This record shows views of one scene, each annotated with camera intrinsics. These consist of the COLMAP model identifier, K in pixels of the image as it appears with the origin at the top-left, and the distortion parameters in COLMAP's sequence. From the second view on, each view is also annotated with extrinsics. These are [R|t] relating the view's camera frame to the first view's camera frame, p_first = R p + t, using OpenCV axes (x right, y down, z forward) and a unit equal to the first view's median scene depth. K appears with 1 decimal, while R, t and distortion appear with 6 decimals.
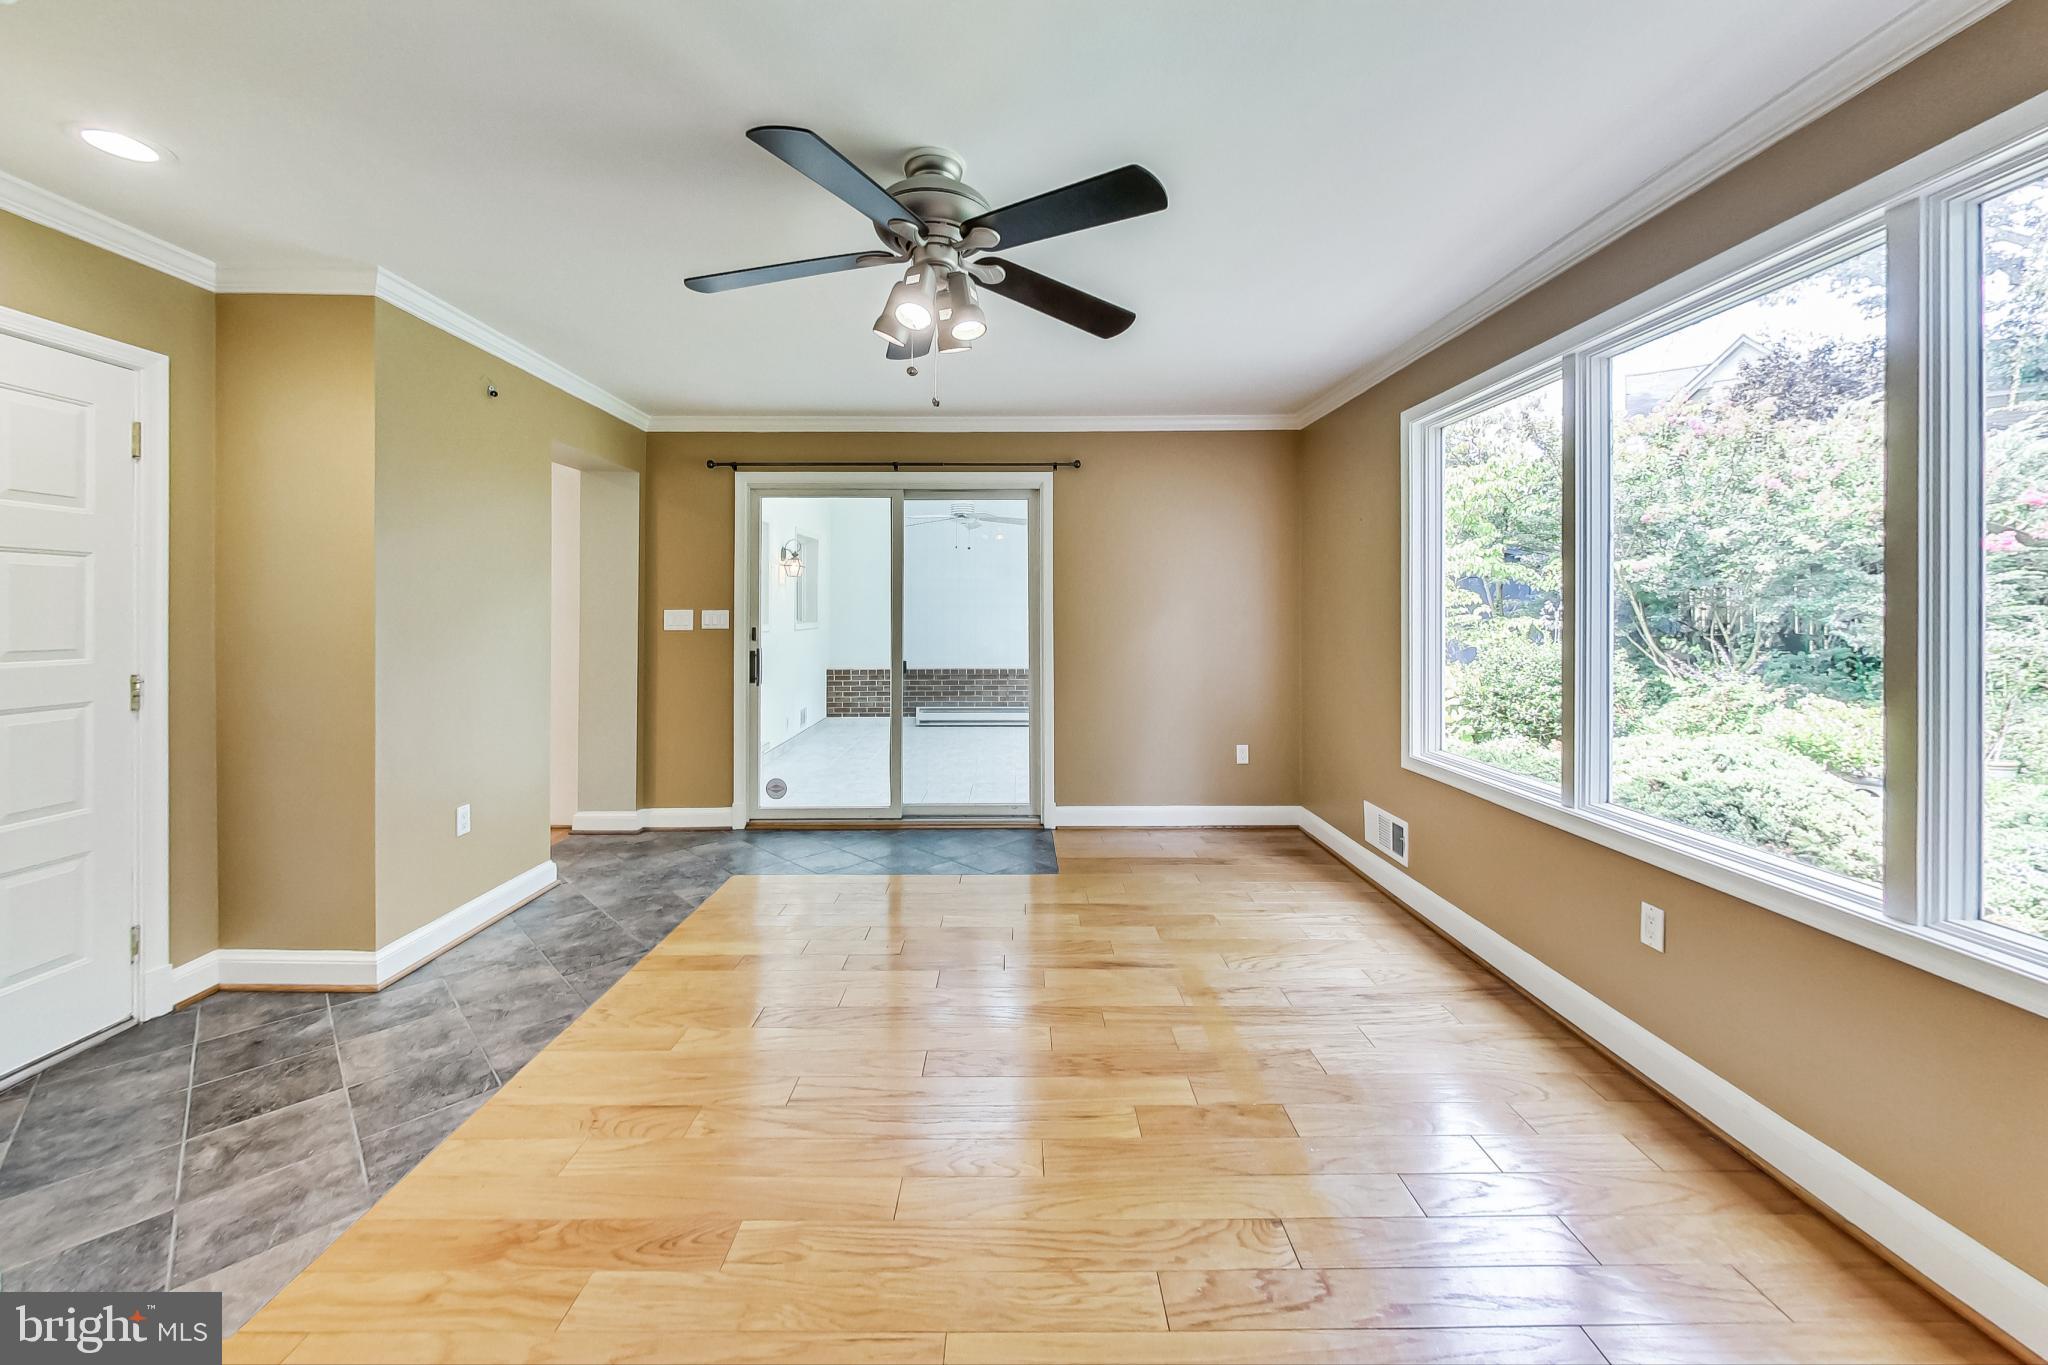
lens RADIAL K [[763.9, 0, 1018.9], [0, 763.9, 612.7], [0, 0, 1]] dist [-0.001507, -0.000064]
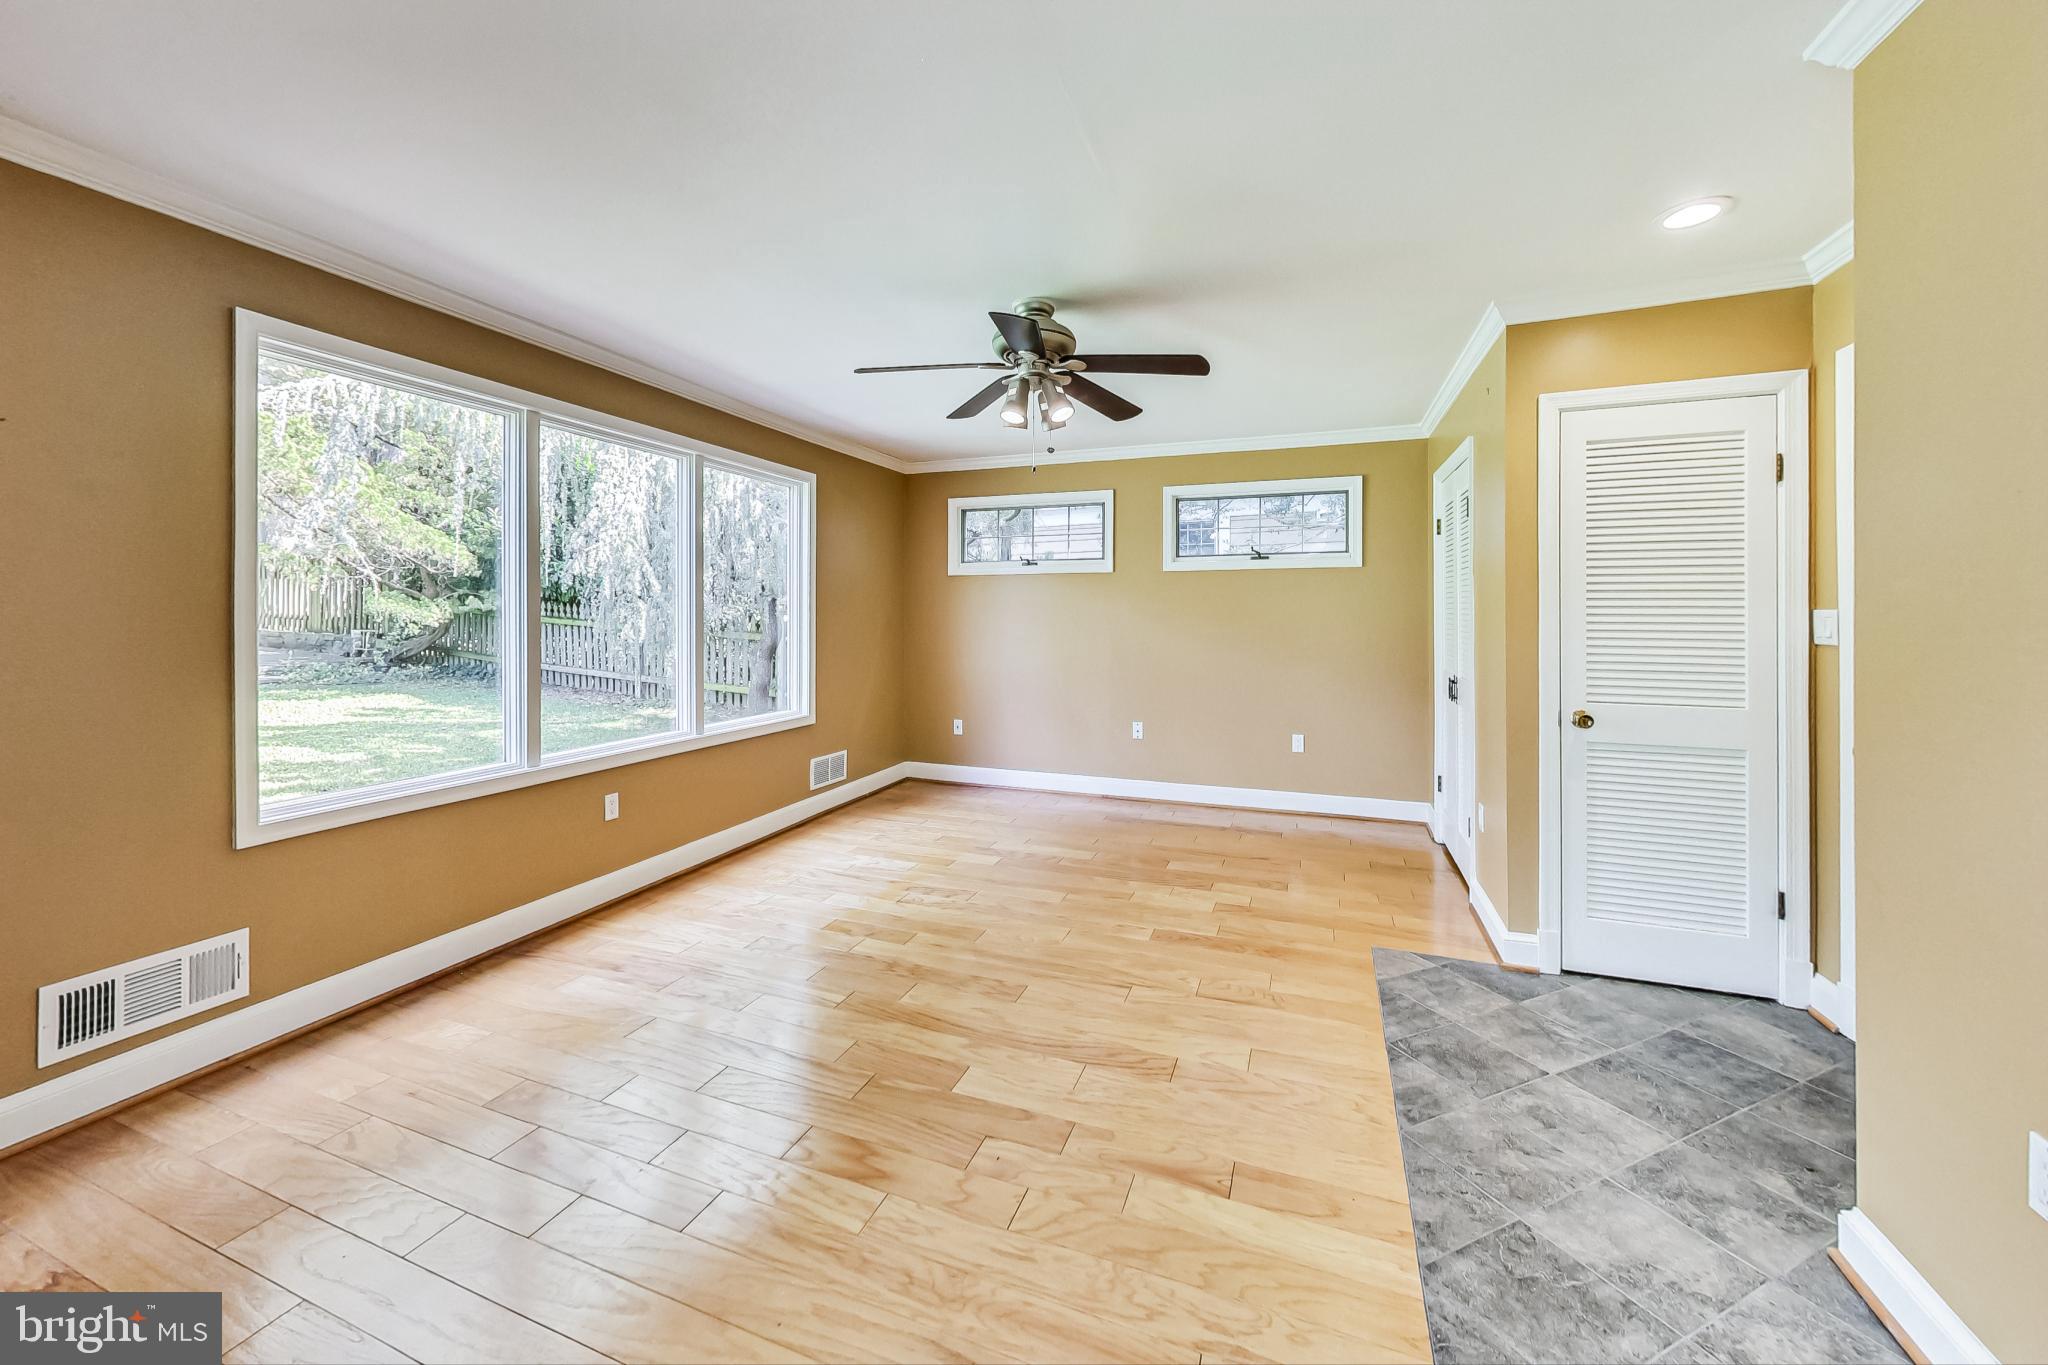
lens RADIAL K [[763.9, 0, 1012.2], [0, 763.9, 613.3], [0, 0, 1]] dist [-0.001507, -0.000064]
pose [[-0.929073, -0.003667, 0.369878, -0.284355], [-0.004607, 0.999988, -0.001659, -0.000716], [-0.369867, -0.003245, -0.929079, 1.102293]]
